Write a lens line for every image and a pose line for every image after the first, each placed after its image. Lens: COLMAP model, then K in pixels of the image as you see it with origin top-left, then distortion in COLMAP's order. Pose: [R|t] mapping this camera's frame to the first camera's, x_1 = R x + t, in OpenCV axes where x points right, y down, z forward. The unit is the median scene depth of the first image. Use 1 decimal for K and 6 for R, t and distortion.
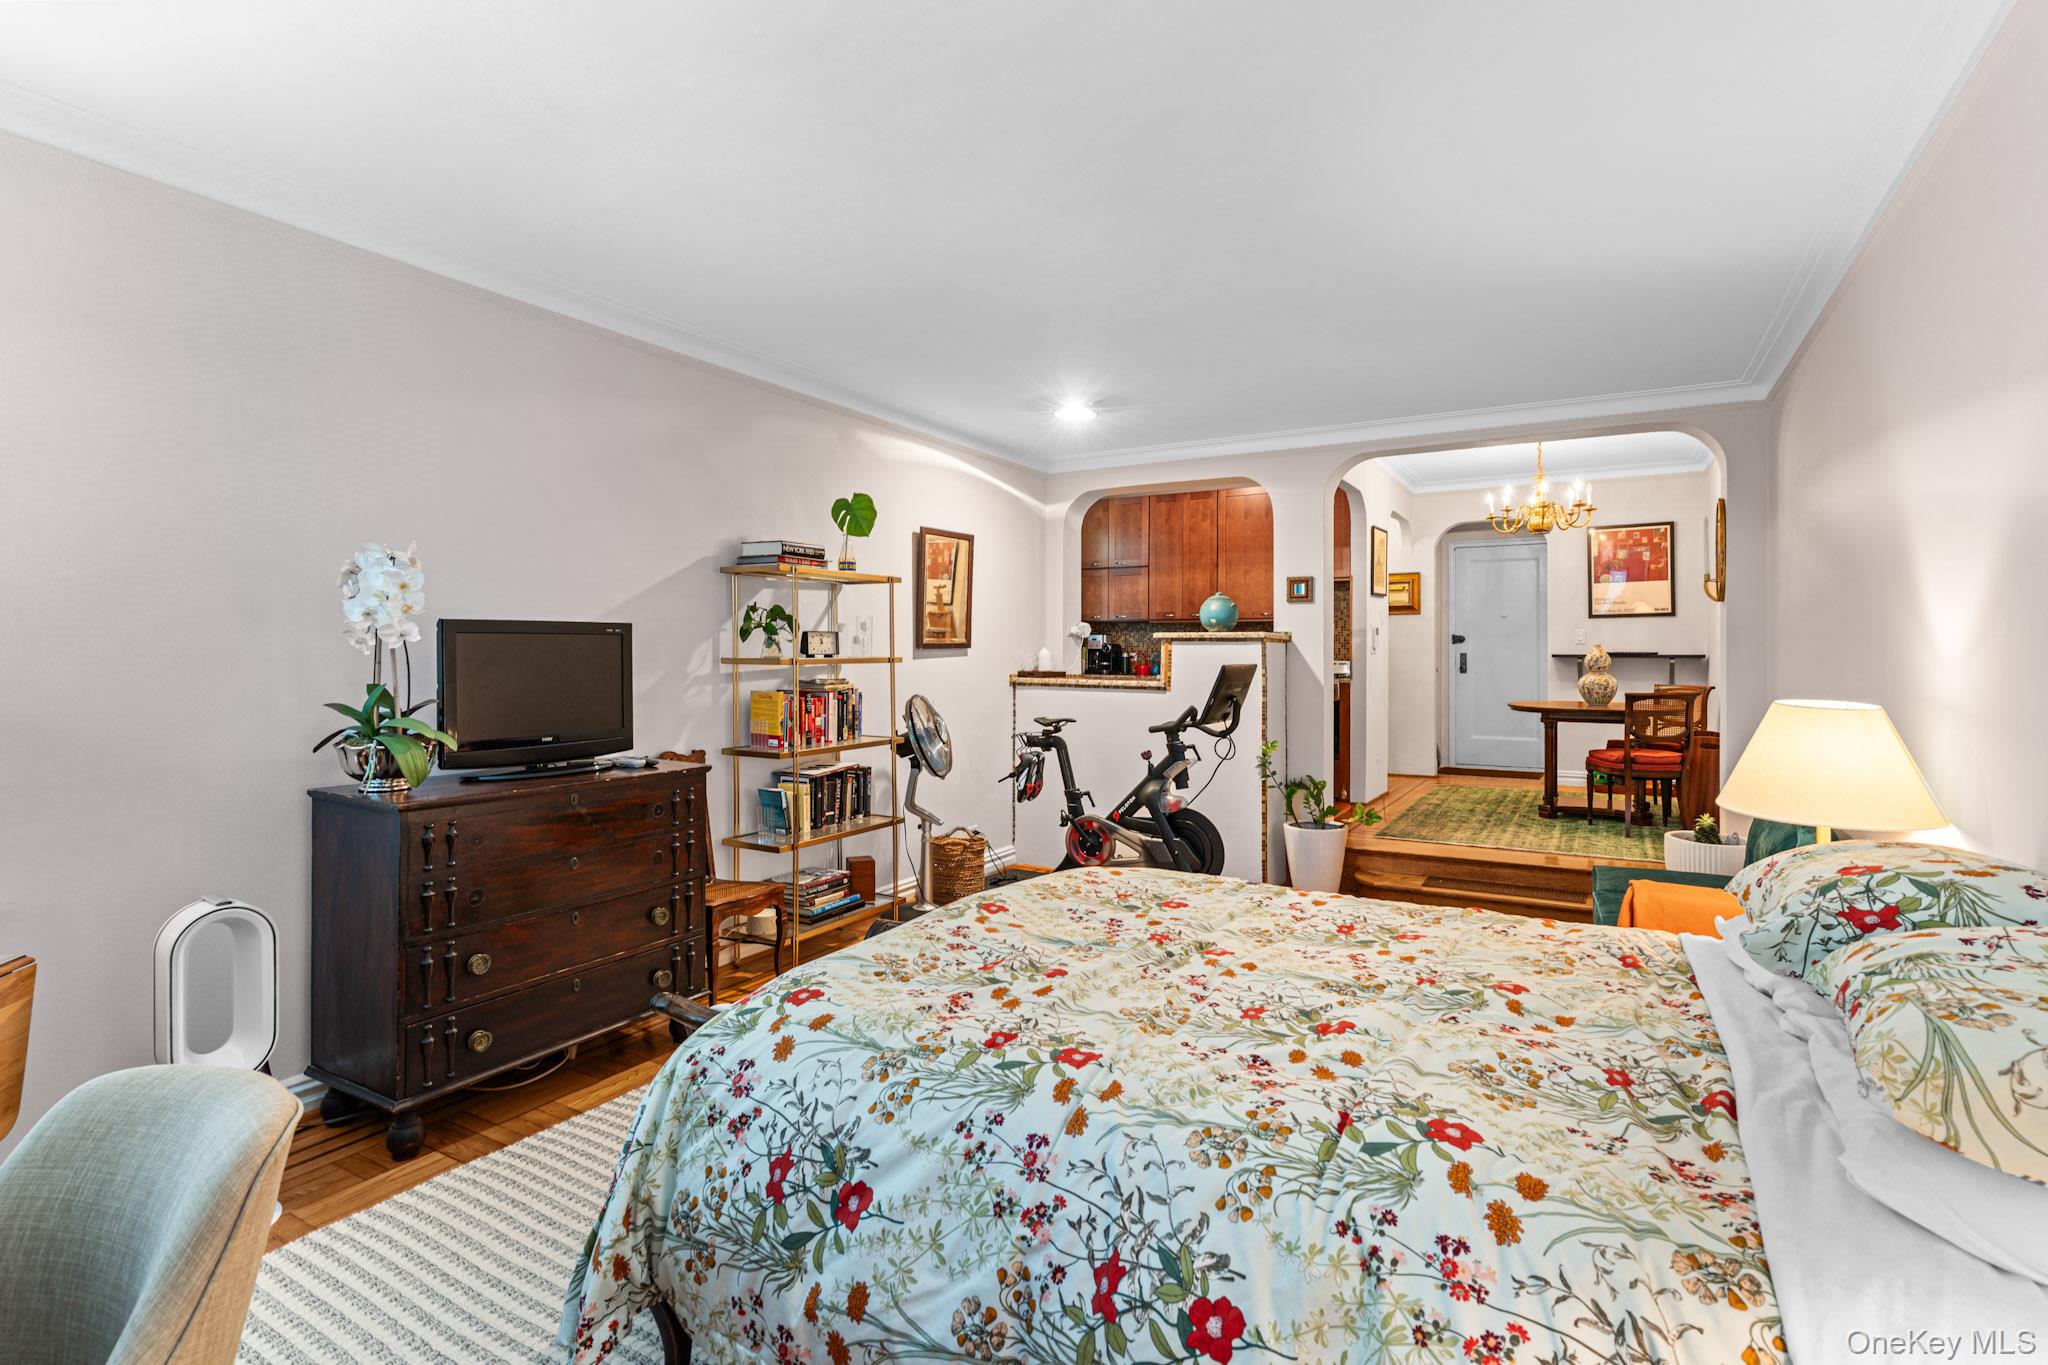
lens RADIAL K [[980.4, 0, 1034.9], [0, 980.4, 660.5], [0, 0, 1]] dist [-0.002553, 0.000797]
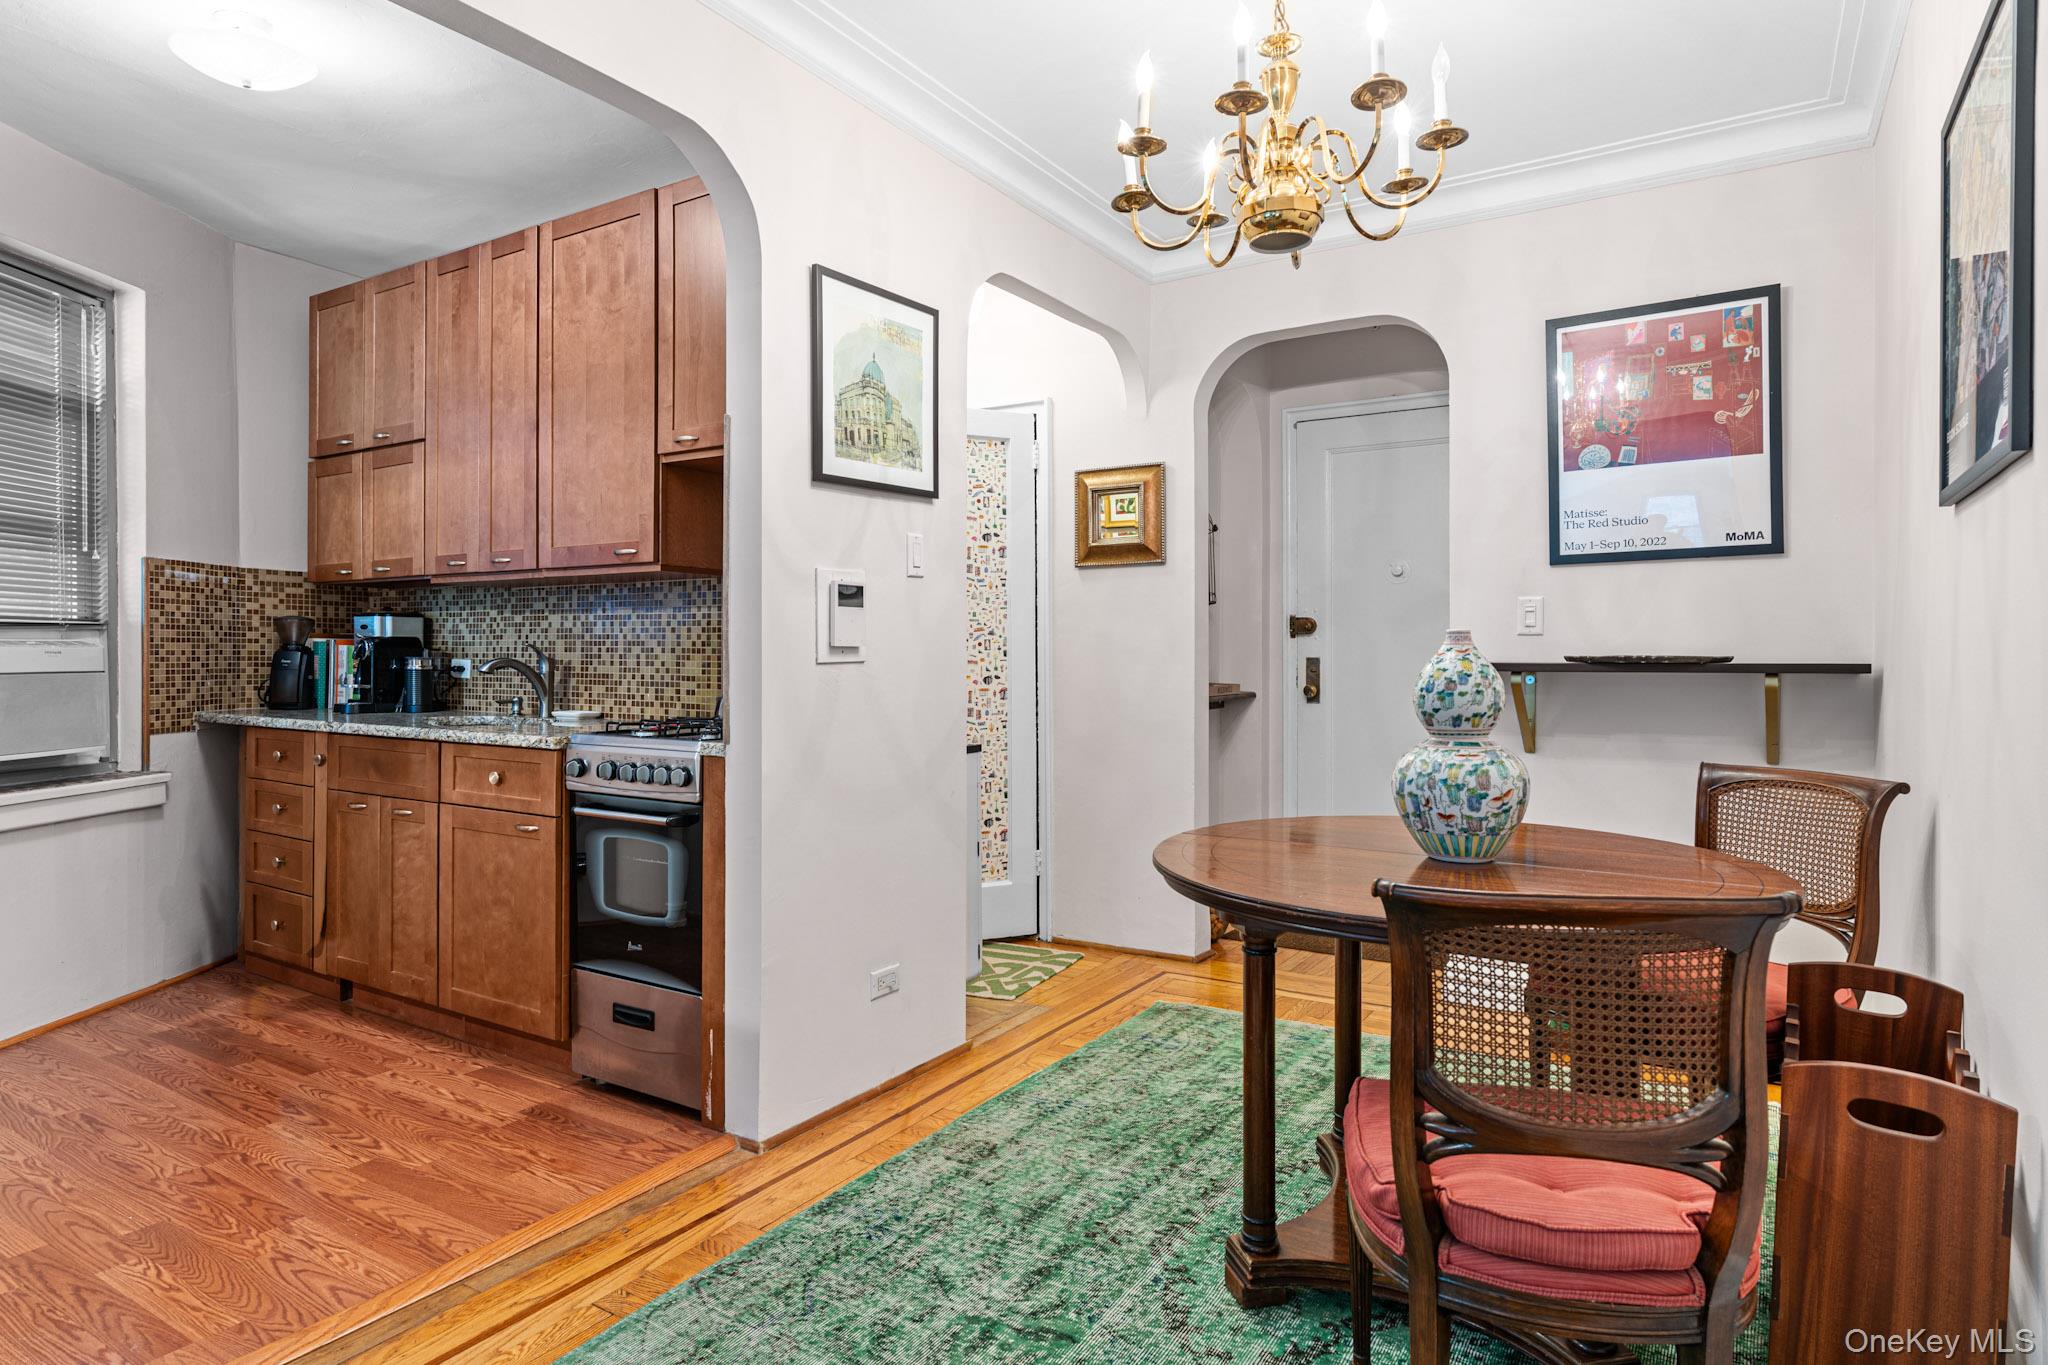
lens RADIAL K [[1166.5, 0, 1018.1], [0, 1166.5, 666.2], [0, 0, 1]] dist [0.004475, -0.000418]
pose [[0.999140, 0.000263, -0.041470, 0.384423], [-0.000212, 0.999999, 0.001233, -0.005274], [0.041471, -0.001223, 0.999139, 0.551537]]
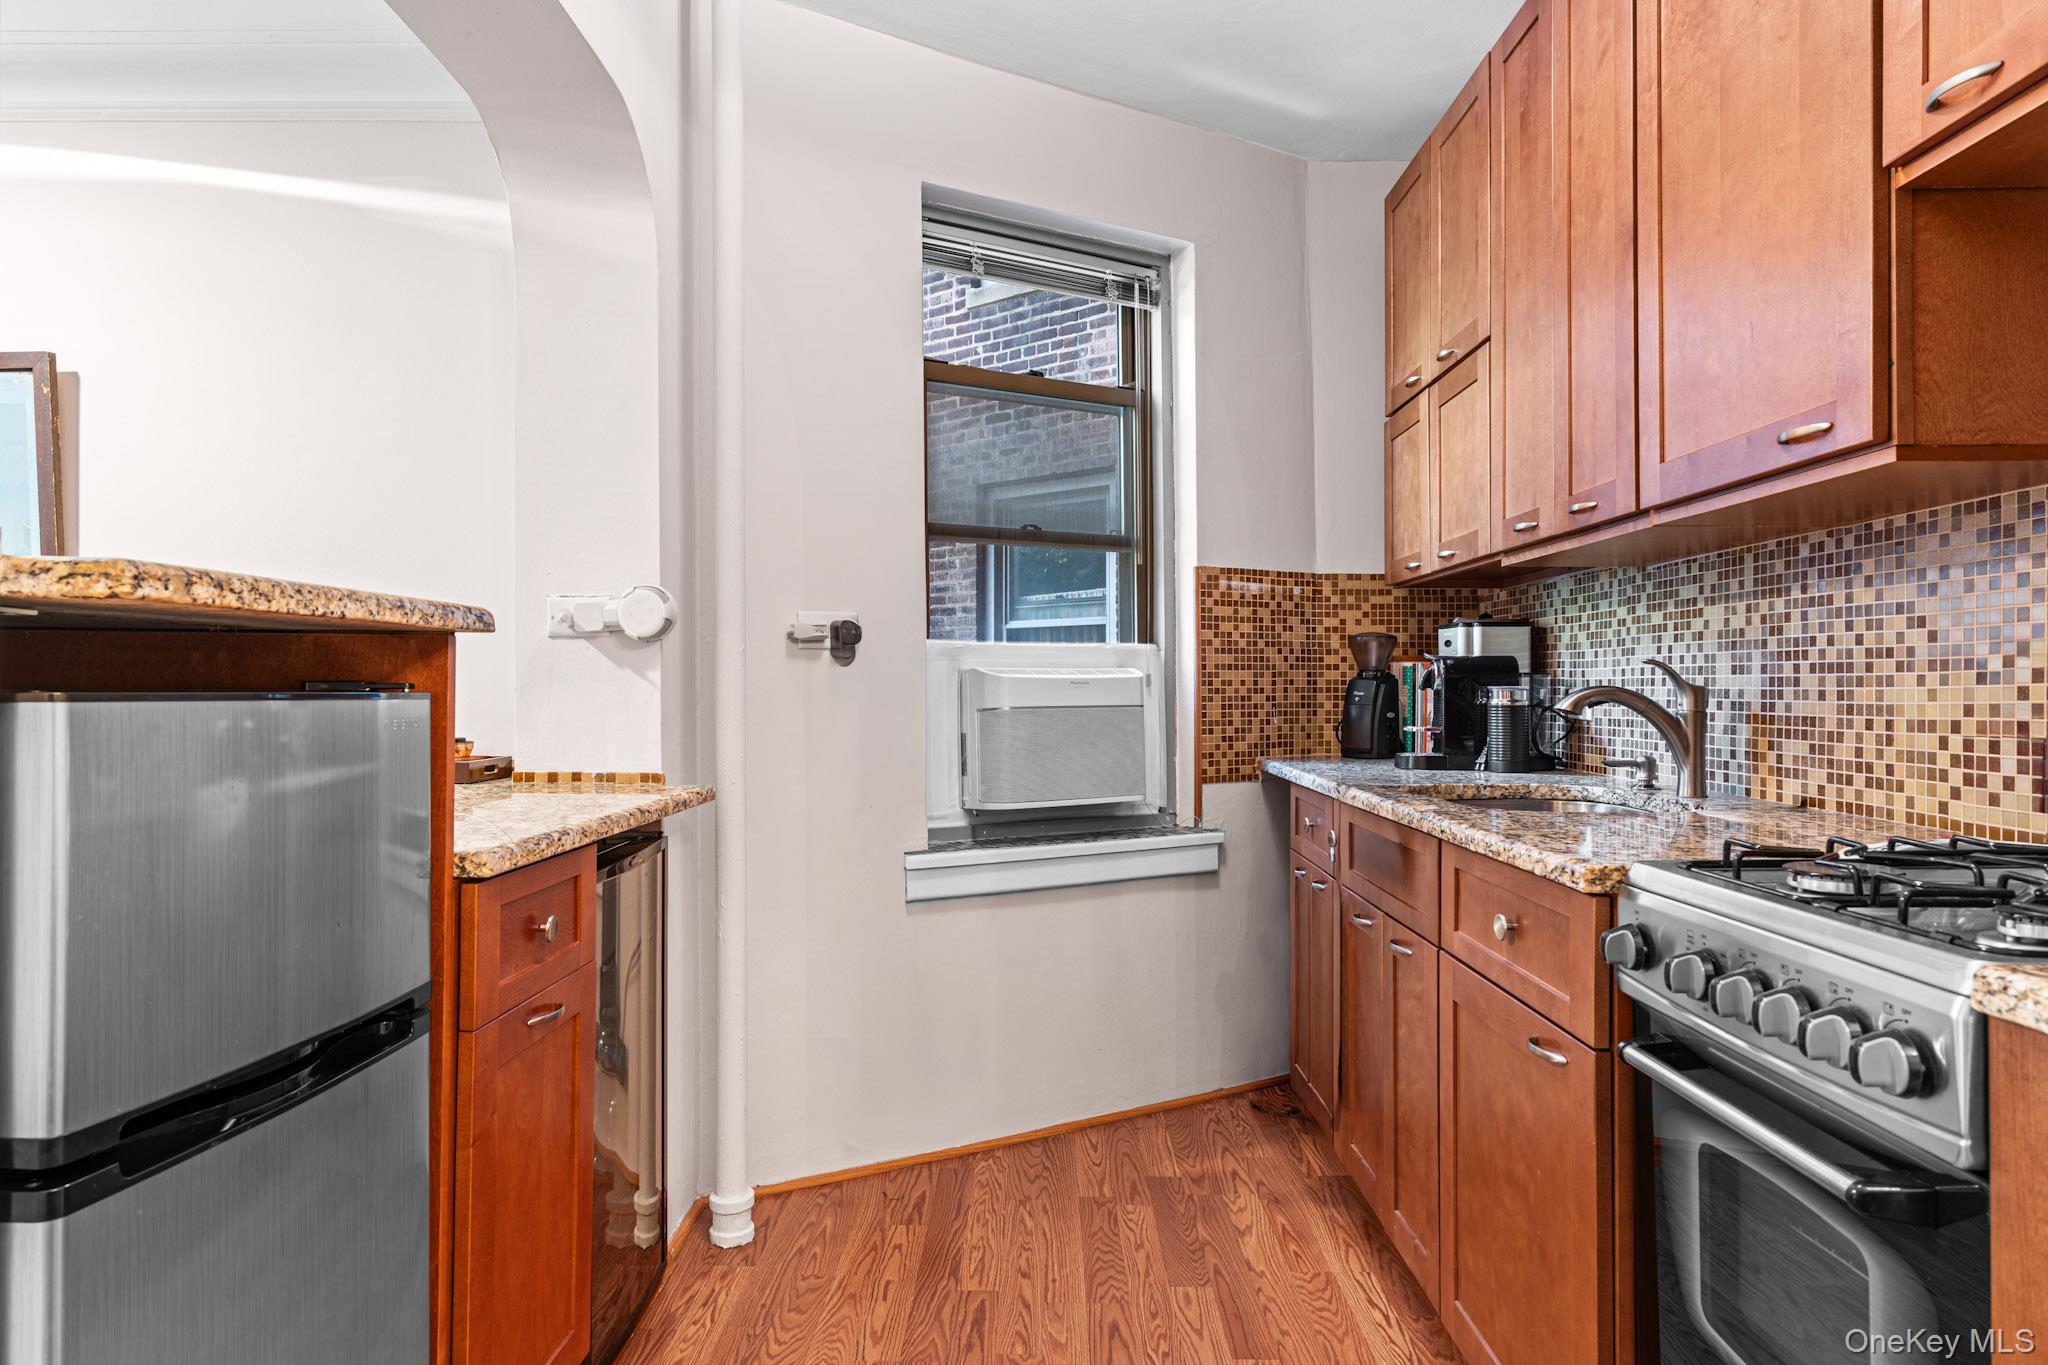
lens RADIAL K [[1189.2, 0, 1021.0], [0, 1189.2, 677.2], [0, 0, 1]] dist [-0.000519, 0.004158]
pose [[0.489288, -0.013992, -0.872010, 0.328288], [-0.001636, 0.999855, -0.016961, -0.005220], [0.872121, 0.009726, 0.489194, 0.761697]]
